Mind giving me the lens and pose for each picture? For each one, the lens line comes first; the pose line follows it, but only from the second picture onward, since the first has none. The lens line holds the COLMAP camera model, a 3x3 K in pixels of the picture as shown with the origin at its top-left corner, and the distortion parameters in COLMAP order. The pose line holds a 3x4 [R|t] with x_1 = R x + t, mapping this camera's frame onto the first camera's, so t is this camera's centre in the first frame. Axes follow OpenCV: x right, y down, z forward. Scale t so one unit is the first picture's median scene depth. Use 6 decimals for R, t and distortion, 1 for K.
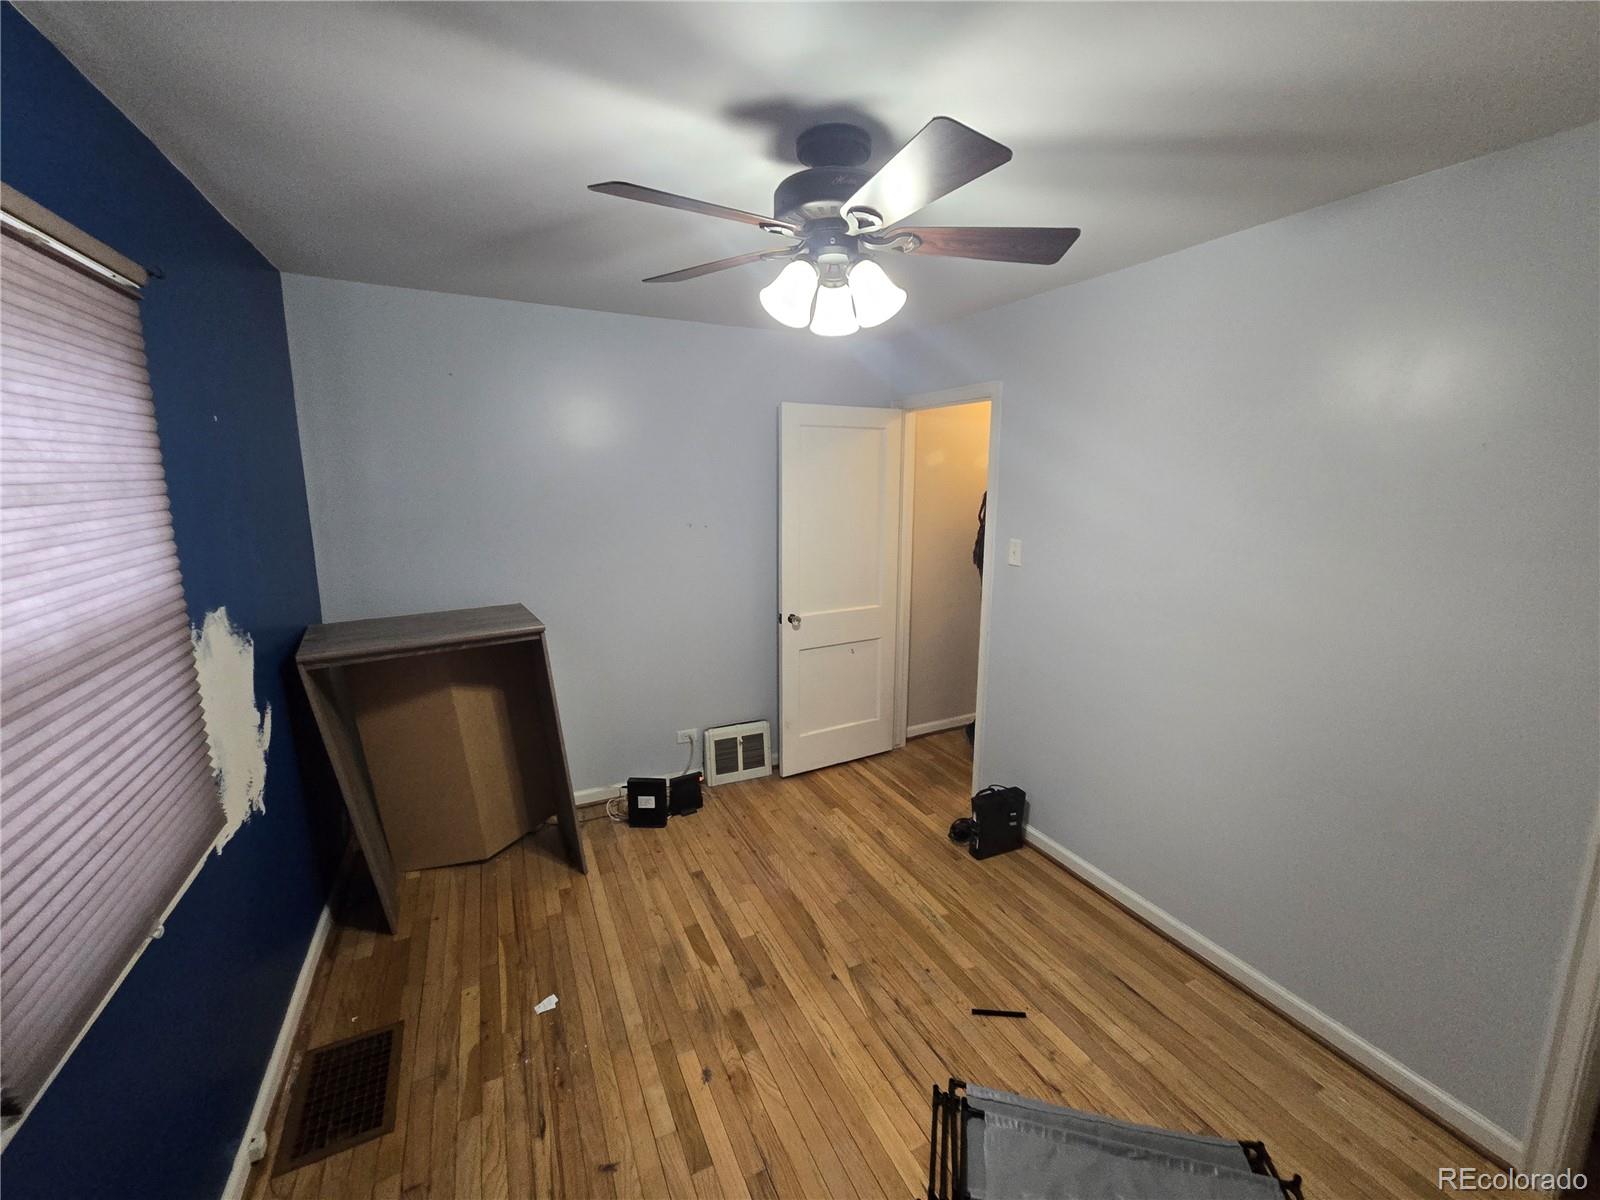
lens RADIAL K [[661.9, 0, 809.6], [0, 661.9, 589.3], [0, 0, 1]] dist [0.001063, 0.000751]
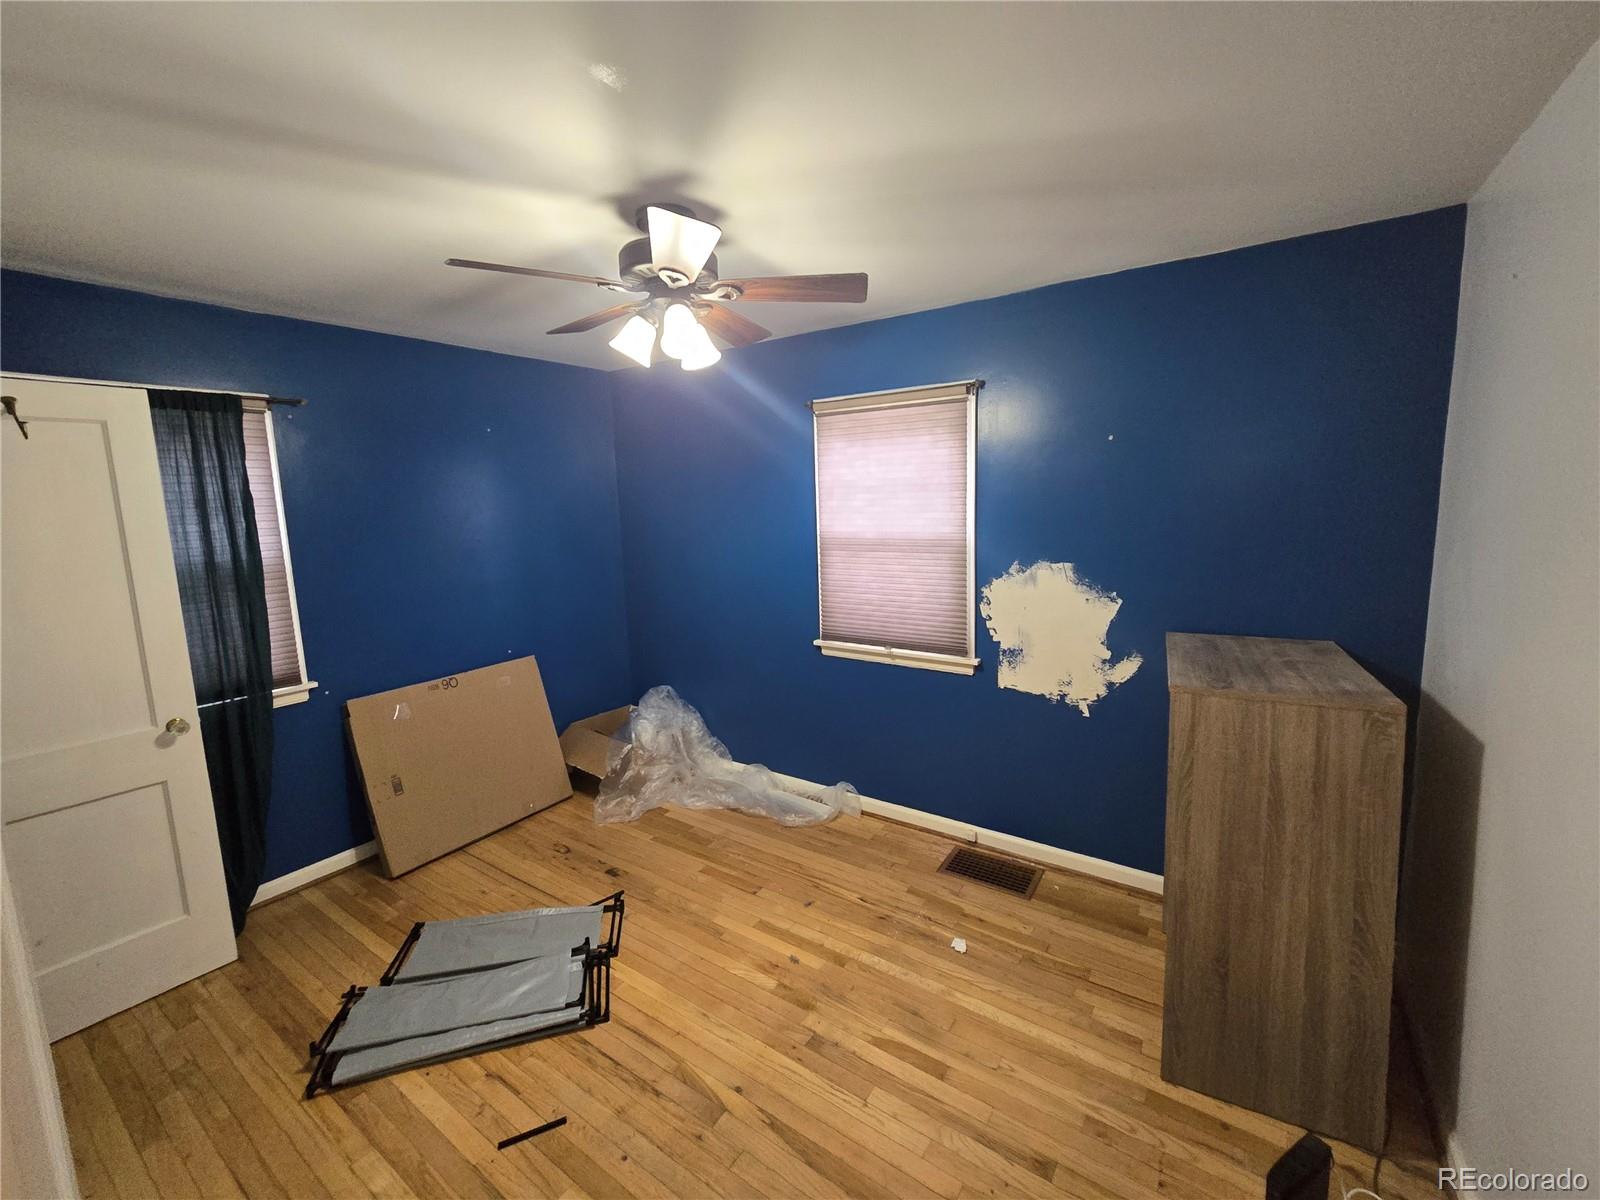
lens RADIAL K [[661.9, 0, 809.6], [0, 661.9, 589.3], [0, 0, 1]] dist [0.001063, 0.000751]
pose [[-0.872638, 0.087816, -0.480408, 0.321328], [-0.062224, 0.955691, 0.287721, -0.267005], [0.484388, 0.280969, -0.828508, 1.658147]]
